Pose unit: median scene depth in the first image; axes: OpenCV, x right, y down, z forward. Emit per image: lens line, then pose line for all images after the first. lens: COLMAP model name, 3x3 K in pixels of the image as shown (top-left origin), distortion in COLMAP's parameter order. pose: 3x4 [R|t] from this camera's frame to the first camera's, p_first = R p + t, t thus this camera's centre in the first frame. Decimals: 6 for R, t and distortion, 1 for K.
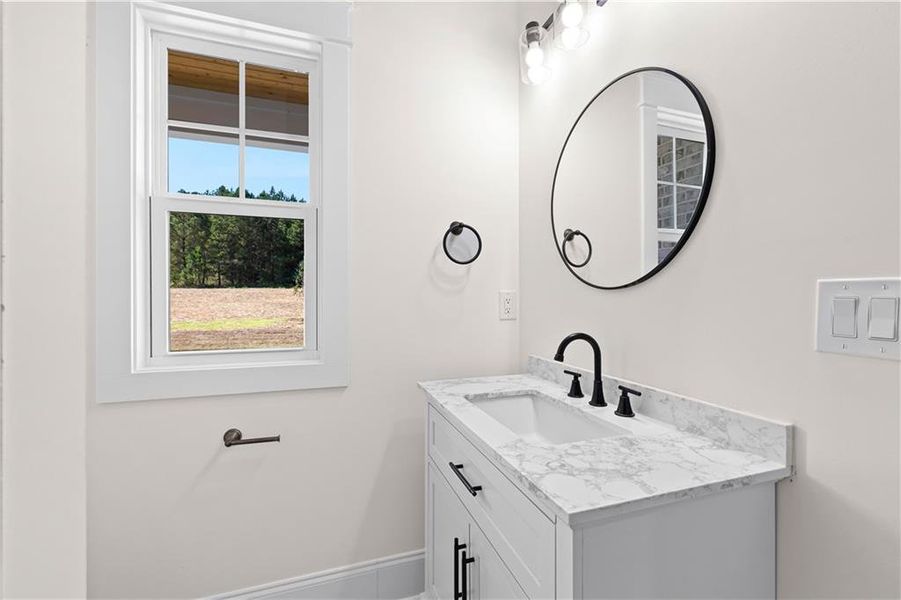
lens RADIAL K [[382.2, 0, 451.5], [0, 382.2, 302.0], [0, 0, 1]] dist [0.000591, 0.000807]
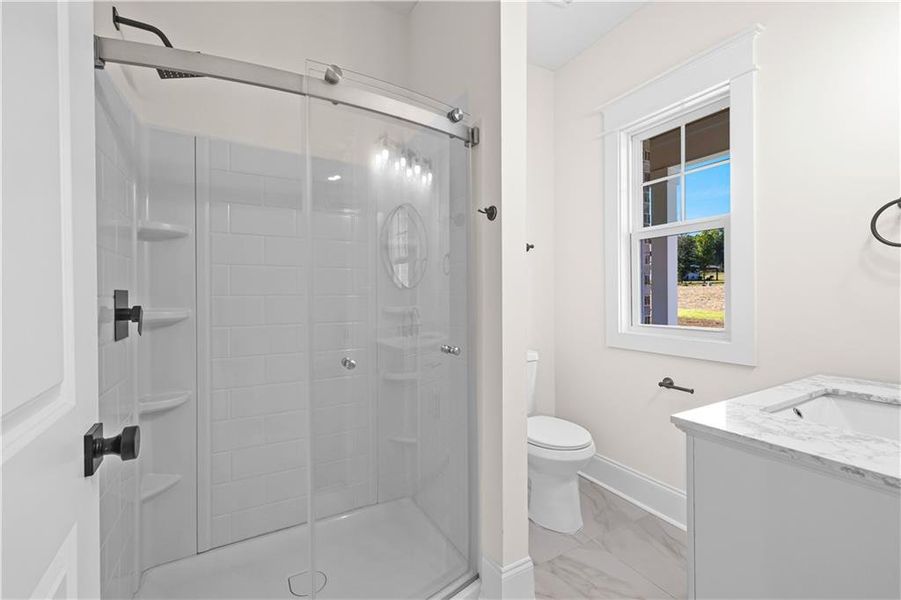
lens RADIAL K [[382.2, 0, 452.2], [0, 382.2, 297.2], [0, 0, 1]] dist [0.000591, 0.000807]
pose [[0.180402, 0.002903, -0.983589, 0.765889], [0.004367, 0.999983, 0.003752, 0.005753], [0.983583, -0.004972, 0.180386, -0.111804]]
